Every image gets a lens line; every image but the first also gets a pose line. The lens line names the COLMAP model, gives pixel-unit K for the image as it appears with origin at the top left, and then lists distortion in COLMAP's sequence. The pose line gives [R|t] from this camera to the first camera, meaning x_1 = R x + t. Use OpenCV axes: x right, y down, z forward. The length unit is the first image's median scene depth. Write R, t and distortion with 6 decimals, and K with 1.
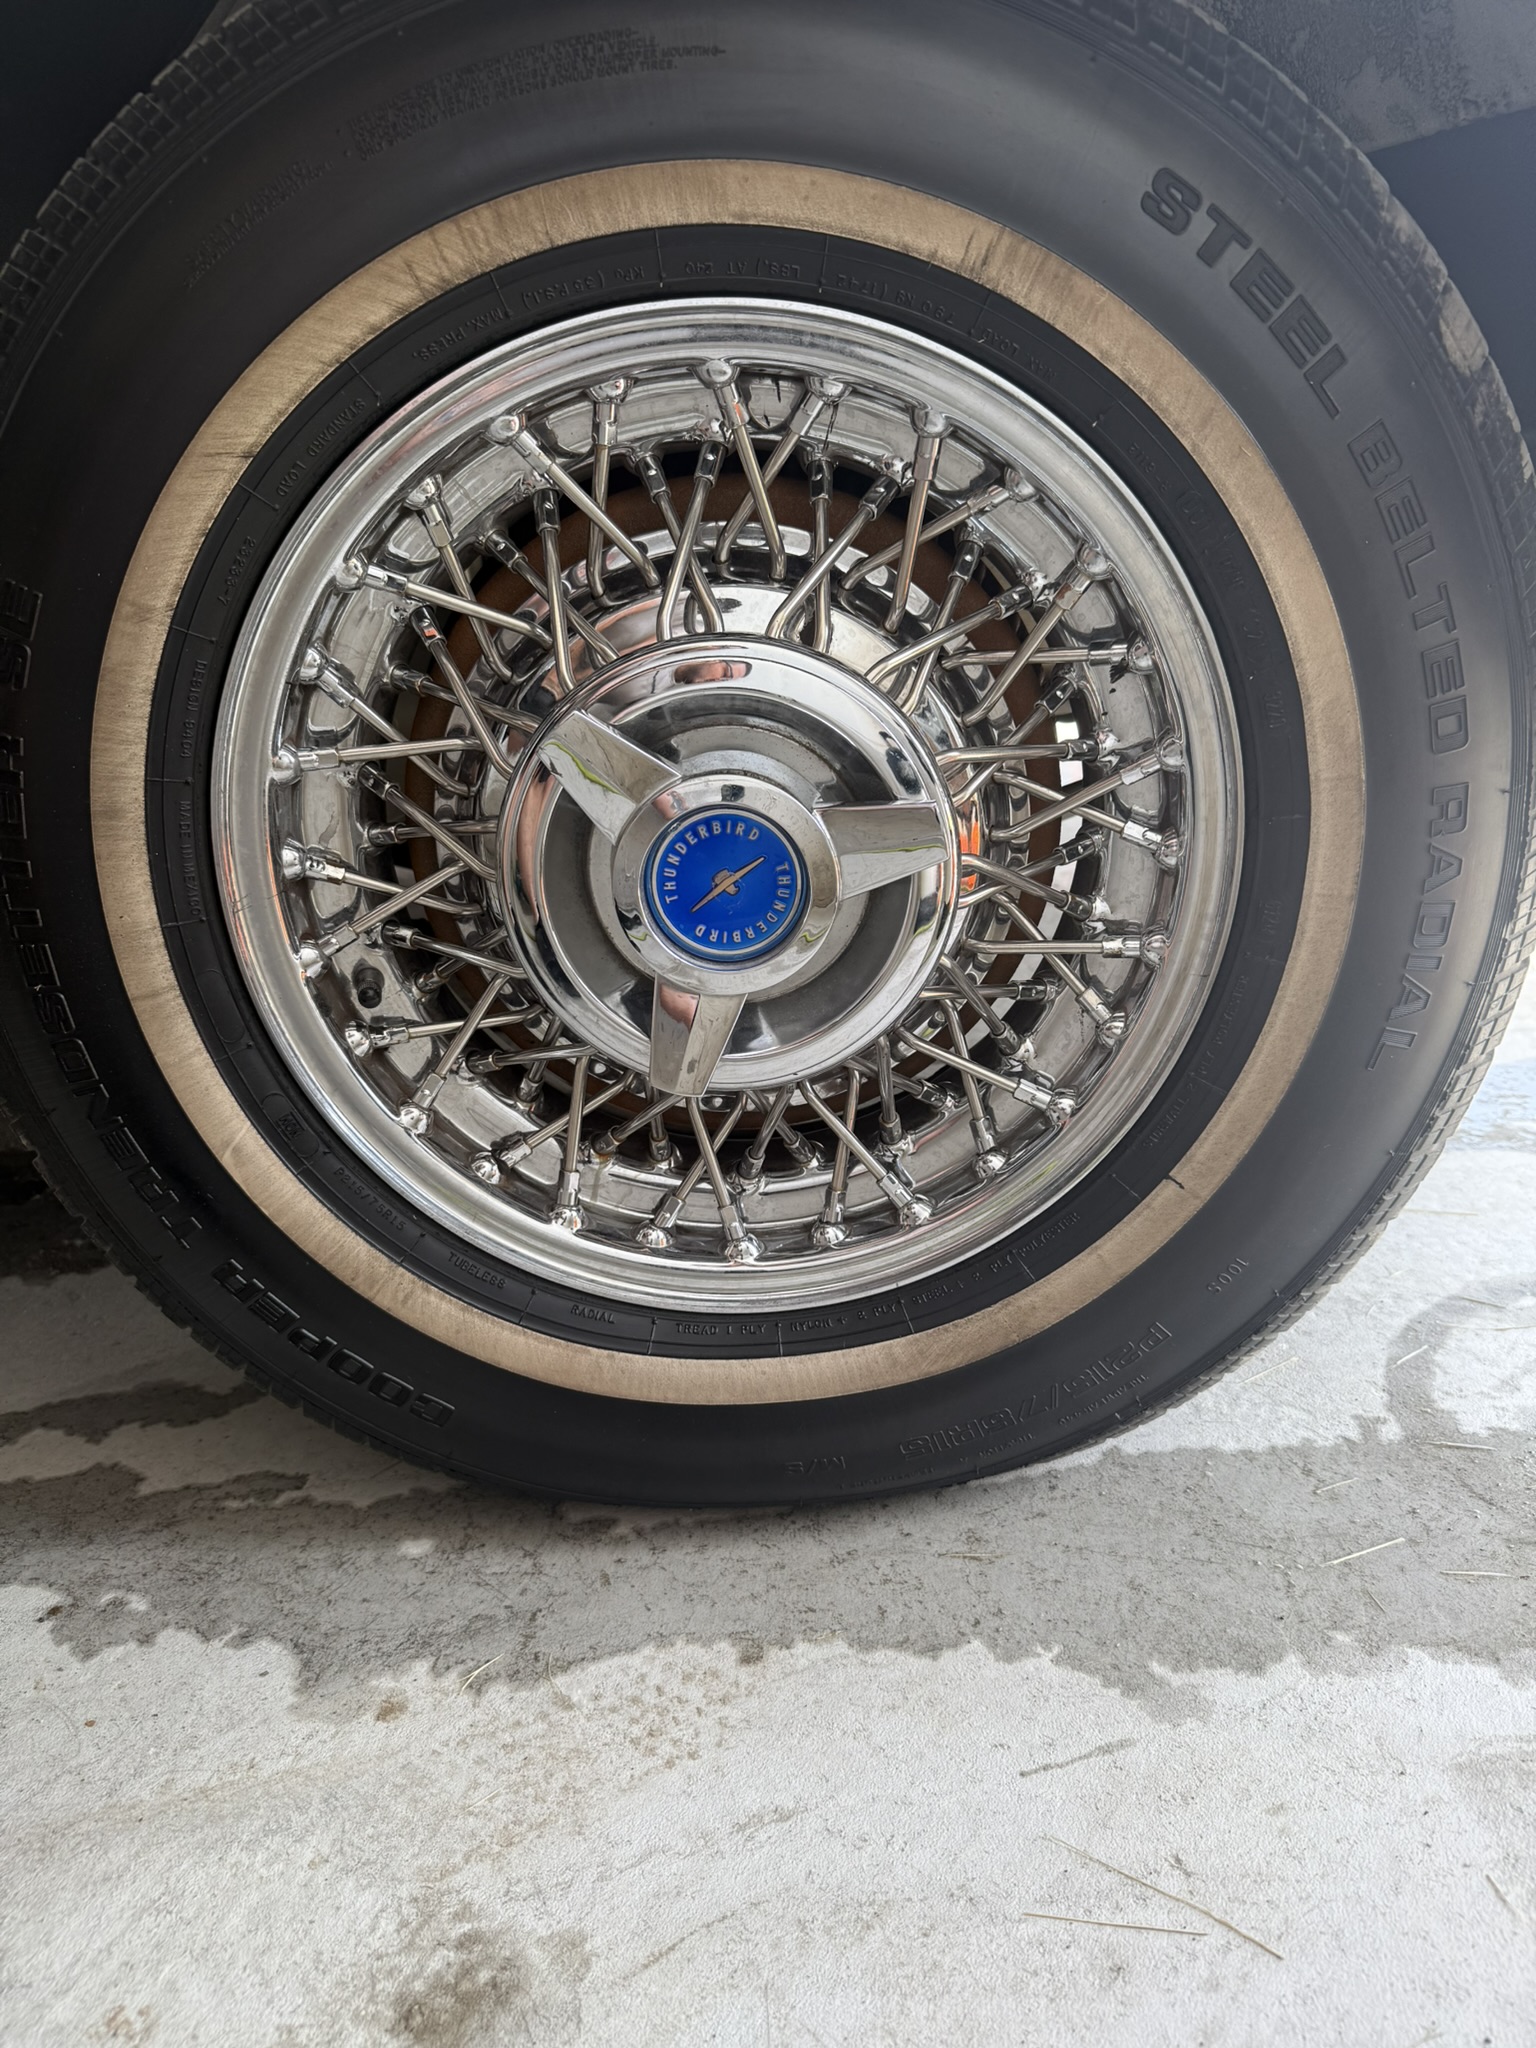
lens RADIAL K [[1453.3, 0, 787.4], [0, 1453.3, 1028.1], [0, 0, 1]] dist [-0.001493, -0.005654]
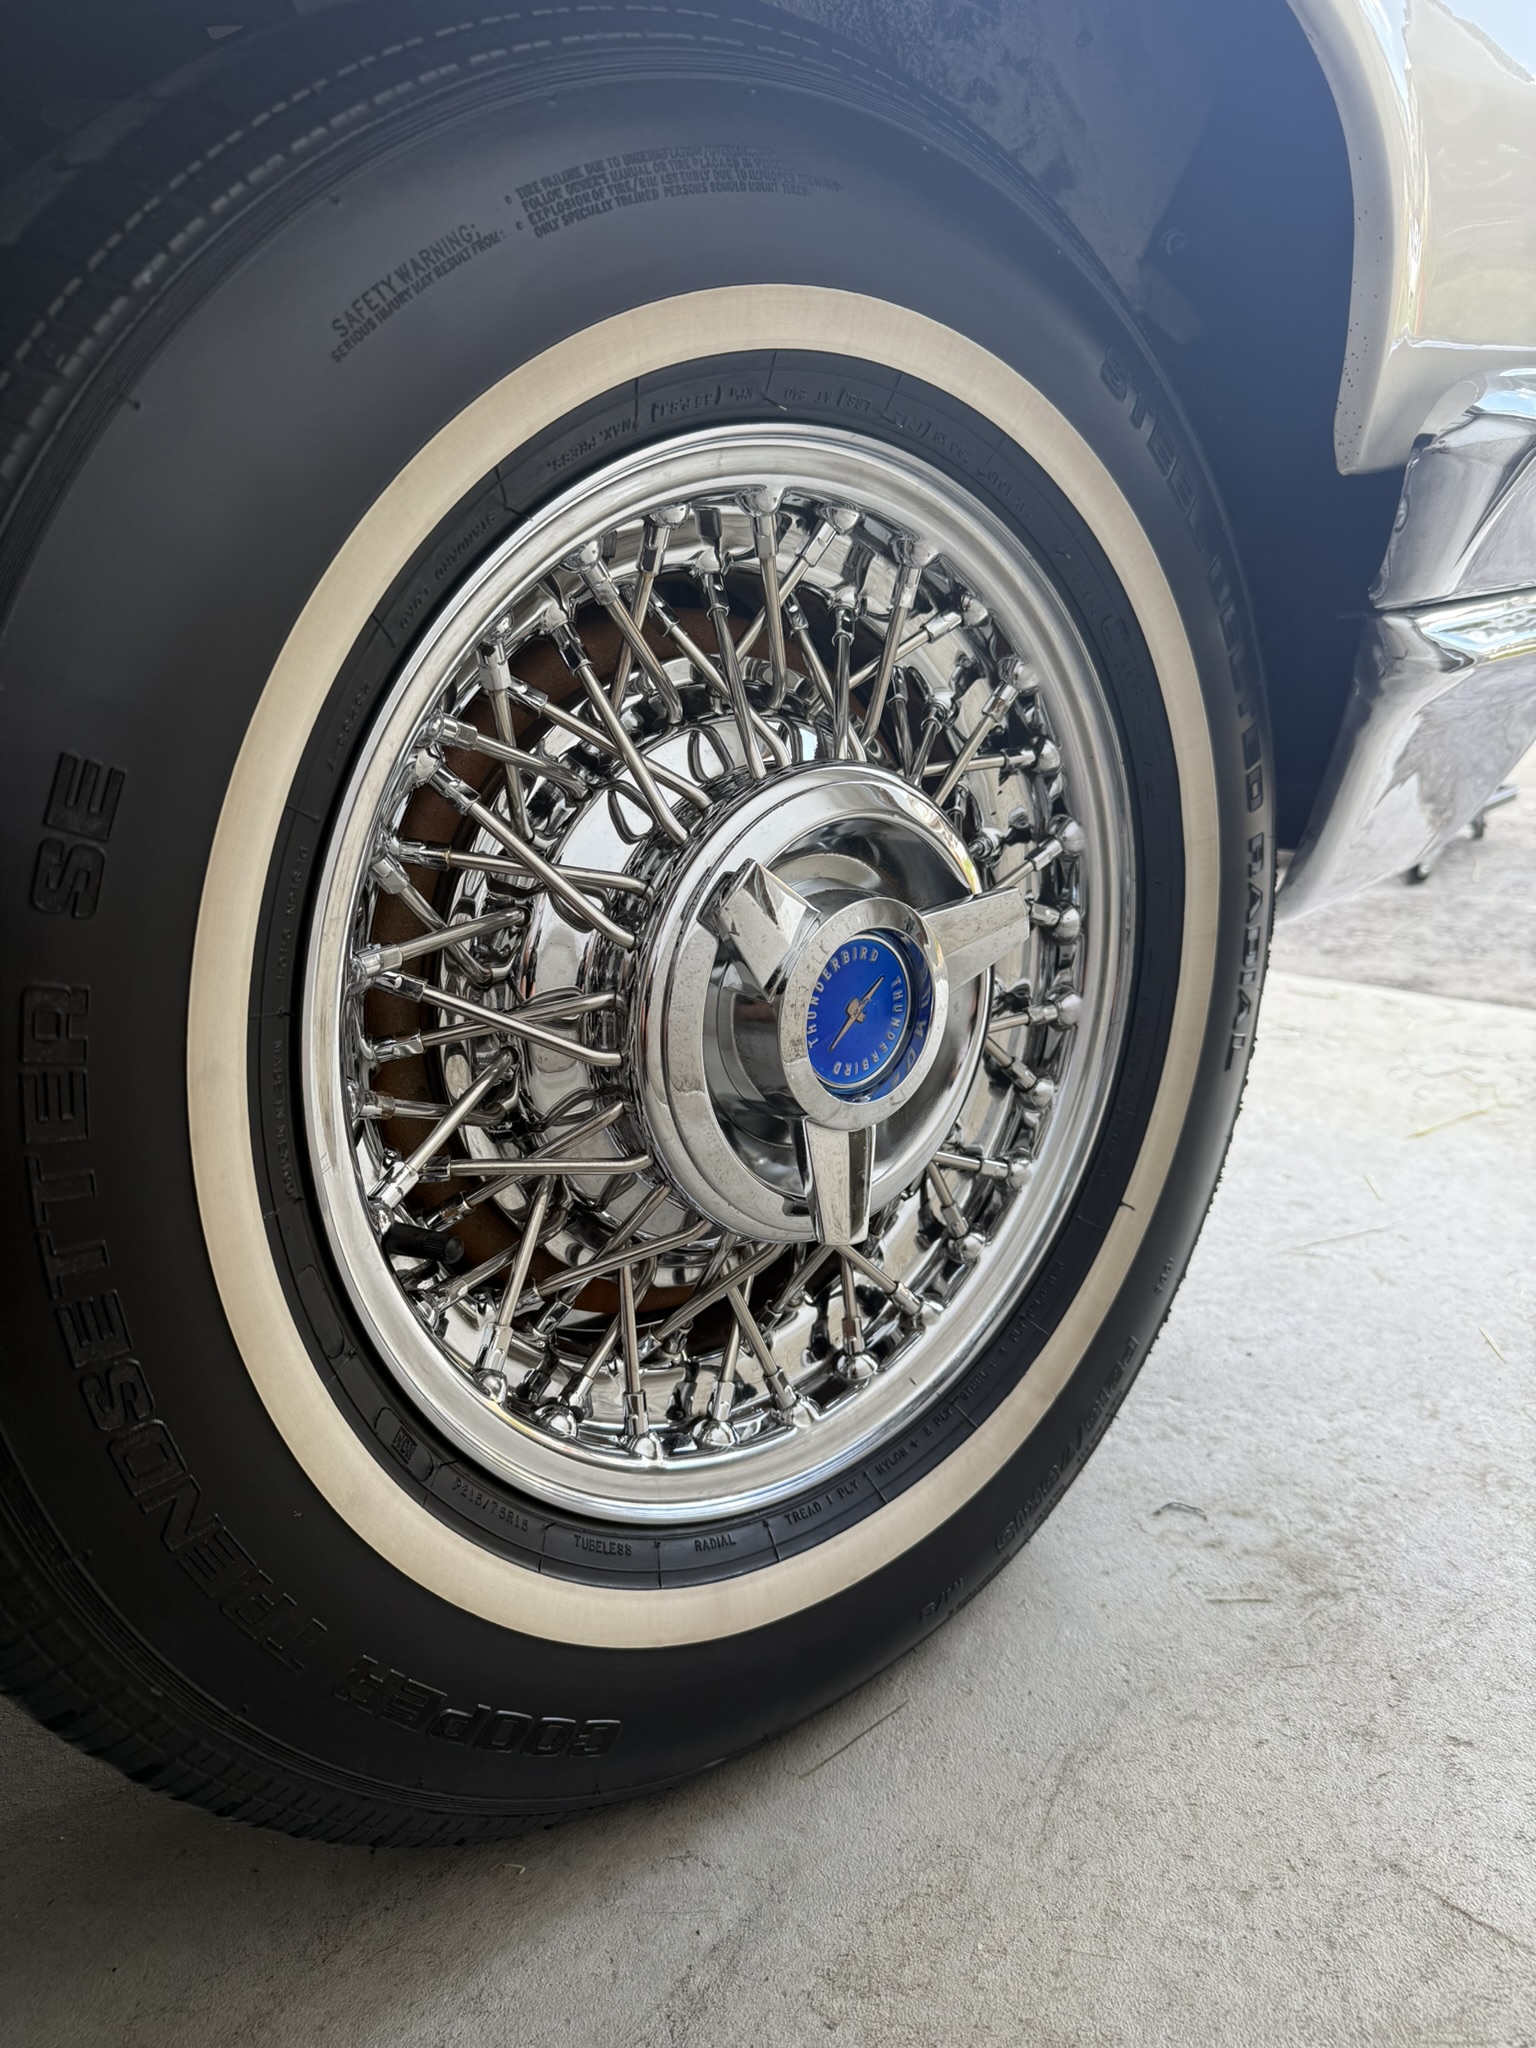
lens RADIAL K [[1463.2, 0, 762.5], [0, 1463.2, 1024.1], [0, 0, 1]] dist [-0.005426, -0.000552]
pose [[0.757983, -0.185346, 0.625387, -0.669818], [0.247723, 0.968742, -0.013141, -0.092356], [-0.603403, 0.164883, 0.780204, 0.277224]]
